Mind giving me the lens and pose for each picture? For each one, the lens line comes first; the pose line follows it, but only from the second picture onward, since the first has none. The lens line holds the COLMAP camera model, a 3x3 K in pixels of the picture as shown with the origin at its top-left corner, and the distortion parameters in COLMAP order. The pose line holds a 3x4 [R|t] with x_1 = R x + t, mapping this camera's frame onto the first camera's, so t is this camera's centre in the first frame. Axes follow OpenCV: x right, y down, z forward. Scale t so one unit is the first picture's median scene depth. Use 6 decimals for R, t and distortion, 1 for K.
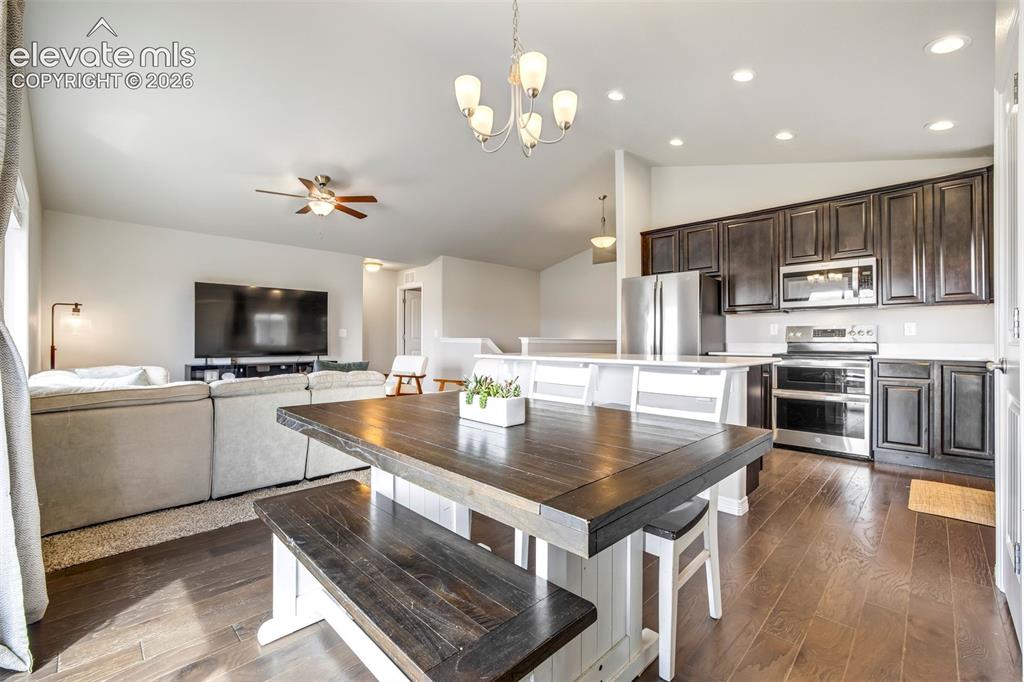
lens RADIAL K [[442.2, 0, 508.3], [0, 442.2, 341.1], [0, 0, 1]] dist [-0.014591, 0.005800]
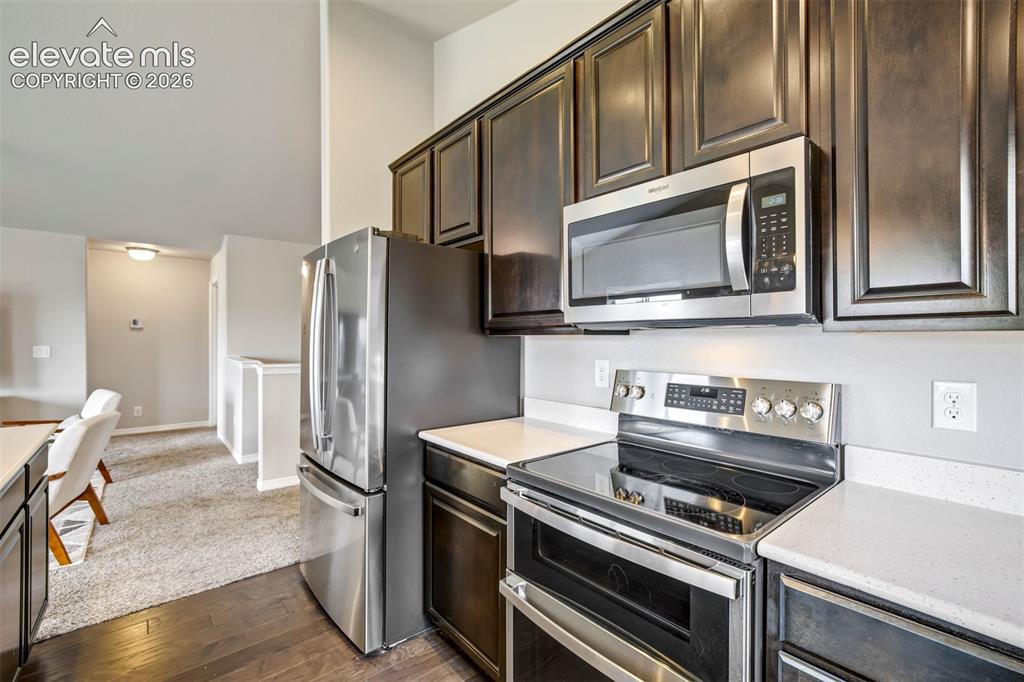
lens RADIAL K [[442.2, 0, 514.6], [0, 442.2, 340.0], [0, 0, 1]] dist [-0.014591, 0.005800]
pose [[0.994484, 0.003875, -0.104821, 0.655239], [-0.003511, 0.999987, 0.003657, -0.067045], [0.104834, -0.003269, 0.994484, 0.682699]]
